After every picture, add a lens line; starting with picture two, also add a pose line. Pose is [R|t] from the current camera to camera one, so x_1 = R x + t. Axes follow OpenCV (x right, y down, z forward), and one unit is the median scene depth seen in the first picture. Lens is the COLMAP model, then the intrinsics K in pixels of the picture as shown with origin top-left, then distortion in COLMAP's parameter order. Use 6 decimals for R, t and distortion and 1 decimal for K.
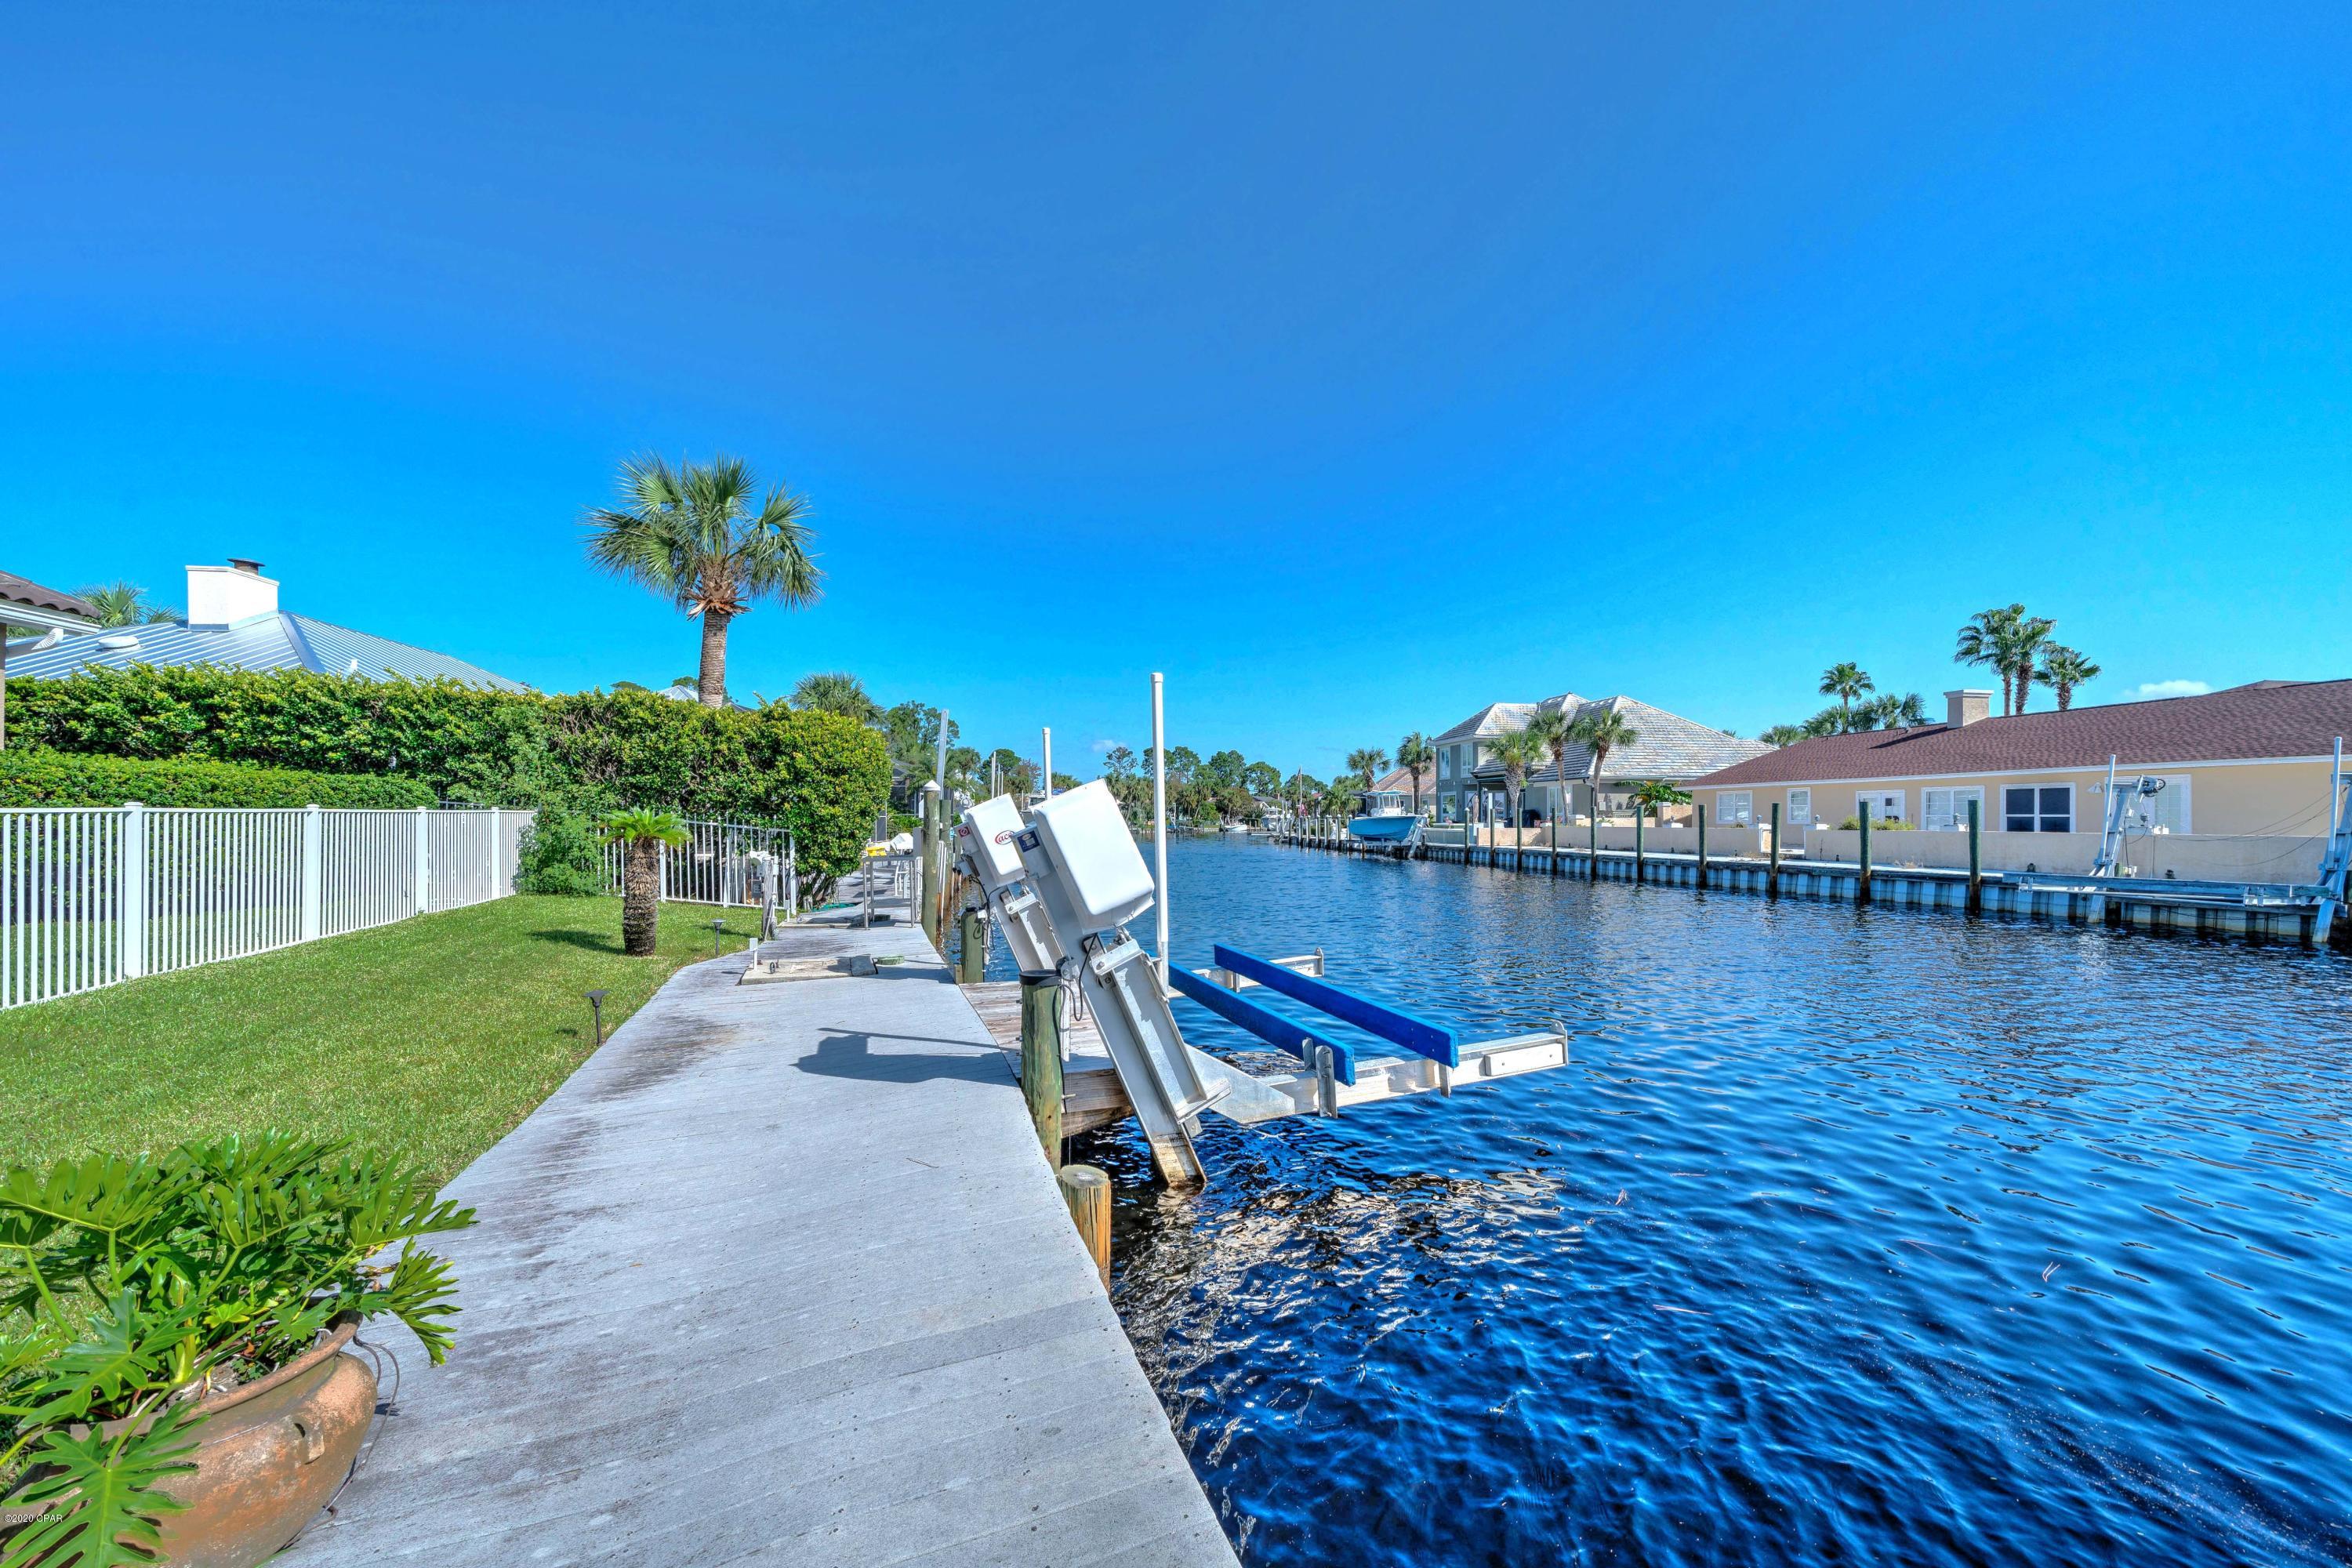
lens RADIAL K [[812.9, 0, 1177.0], [0, 812.9, 796.6], [0, 0, 1]] dist [-0.011678, -0.000144]
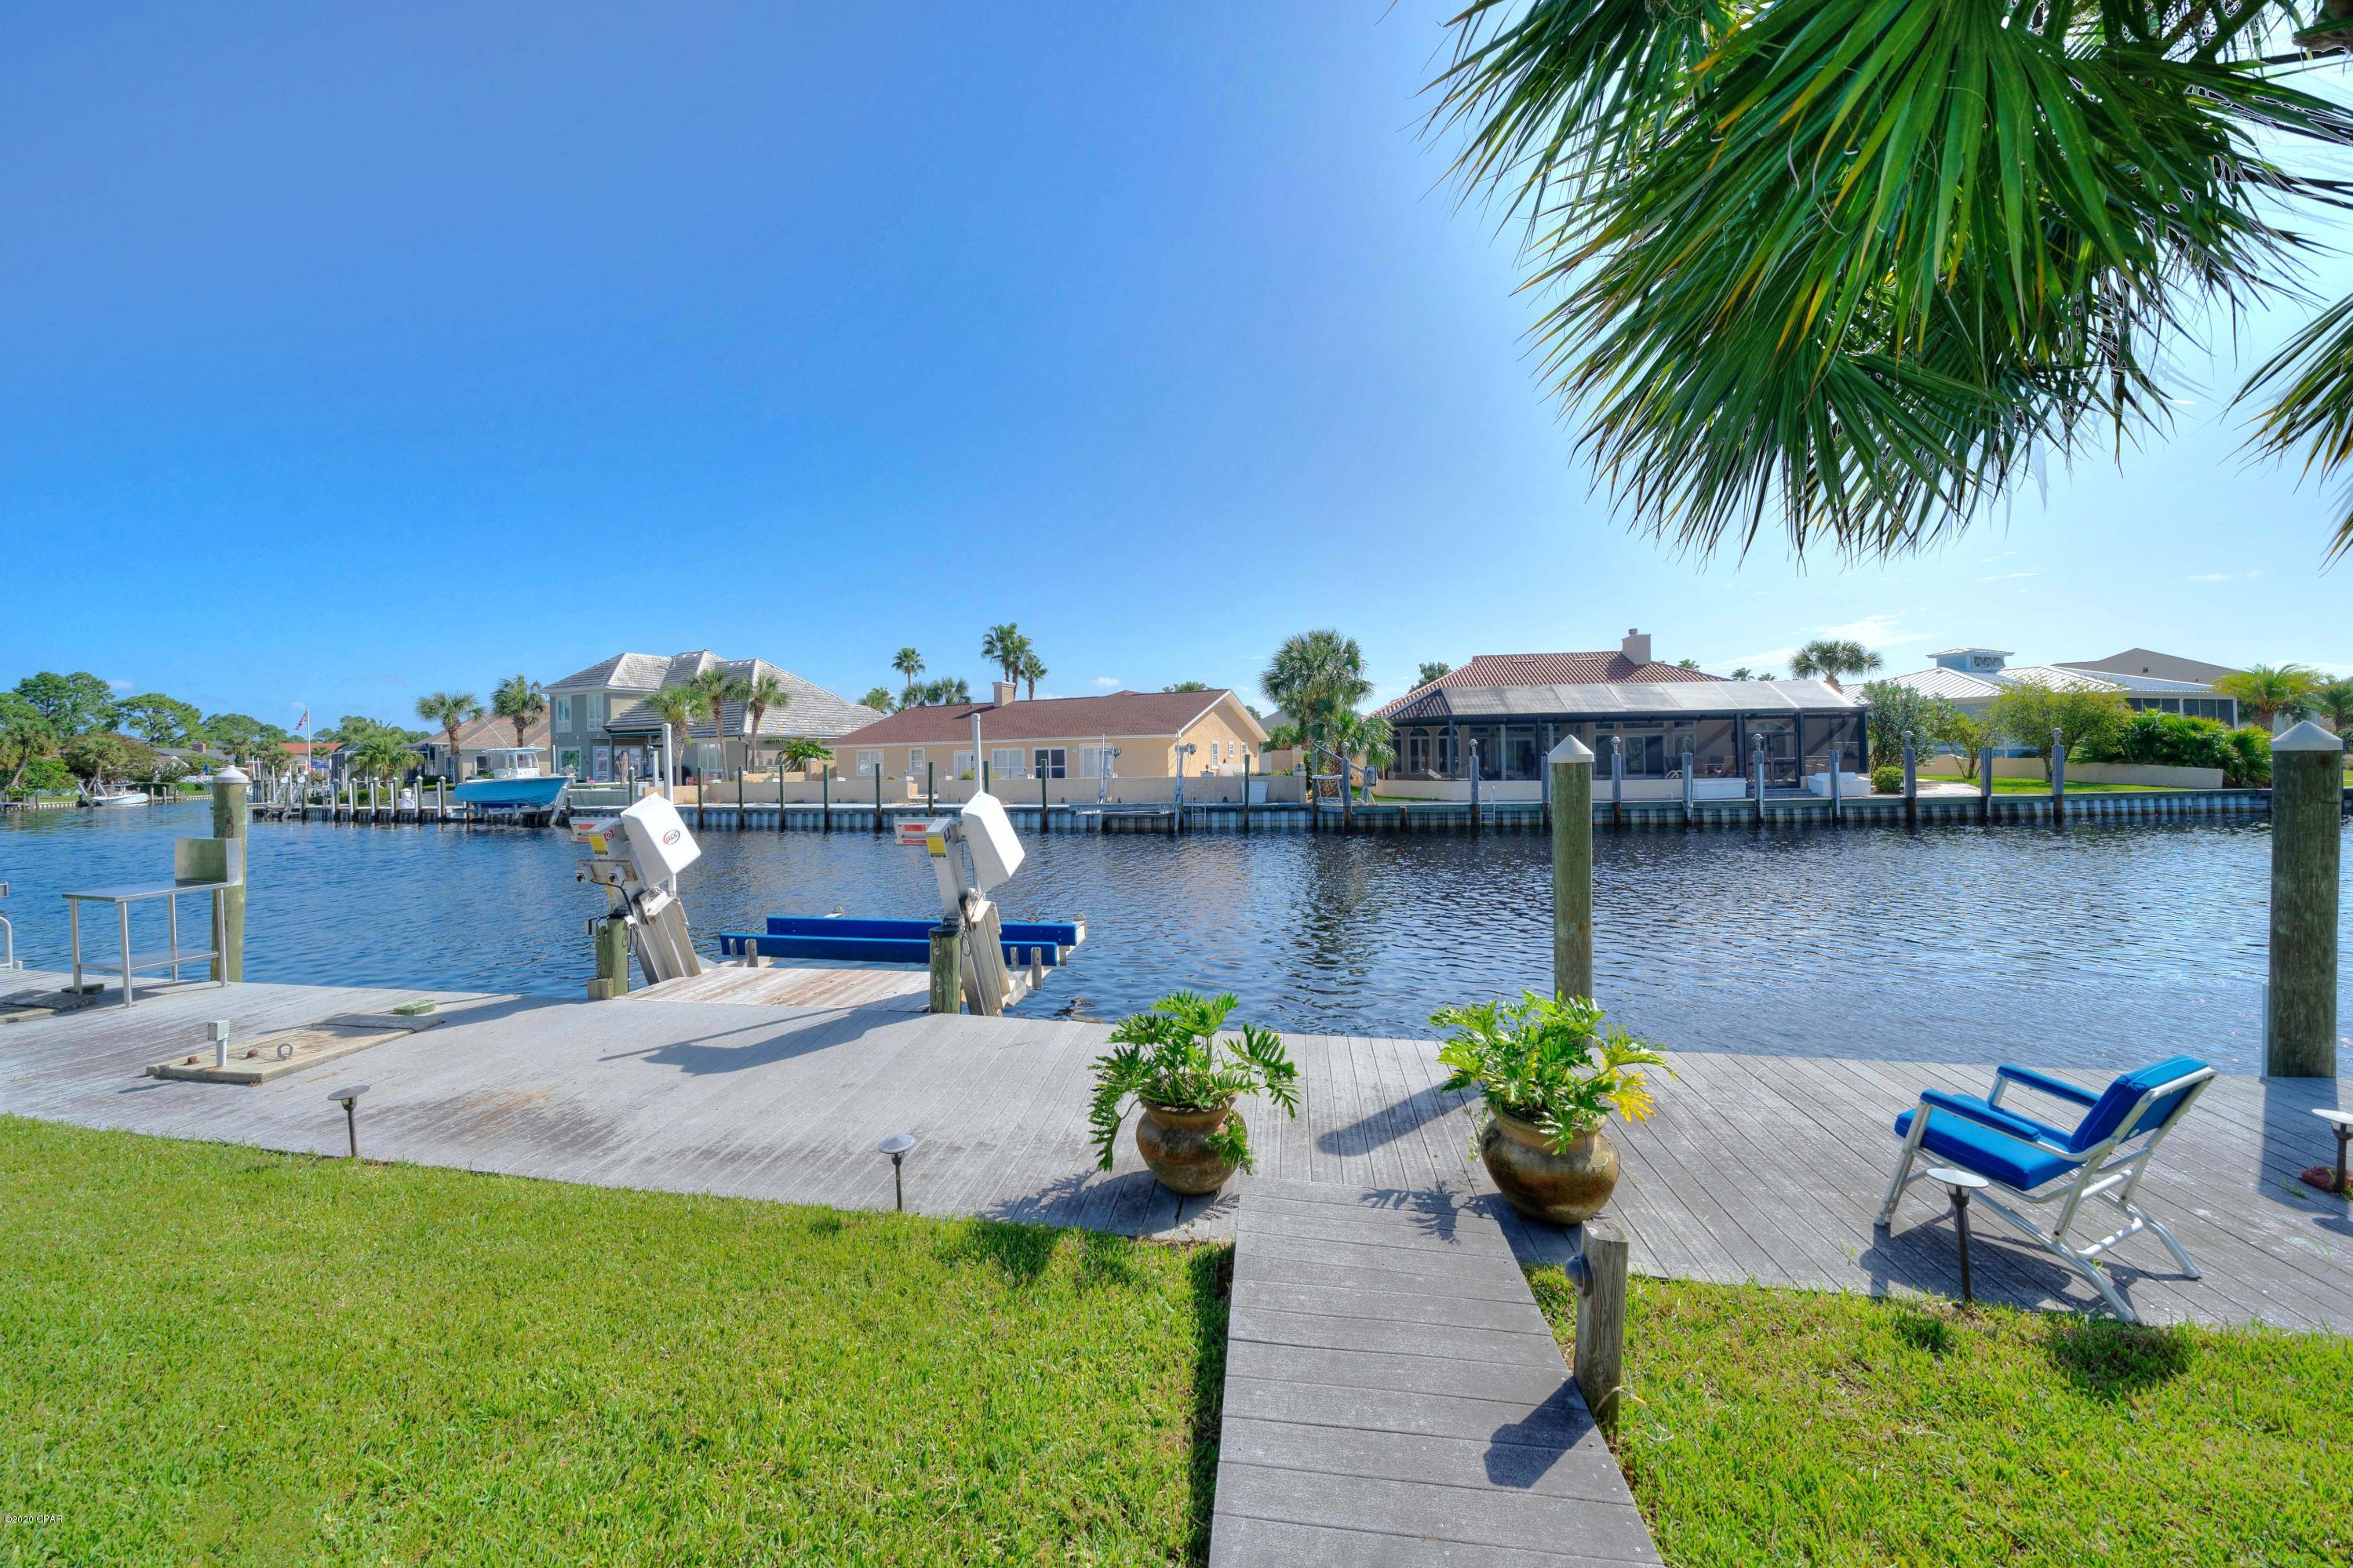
lens RADIAL K [[813.2, 0, 1174.3], [0, 813.2, 779.4], [0, 0, 1]] dist [-0.011678, -0.000144]
pose [[0.480481, -0.033034, 0.876383, -0.148252], [-0.005469, 0.999158, 0.040660, -0.012134], [-0.876988, -0.024330, 0.479896, -0.002225]]
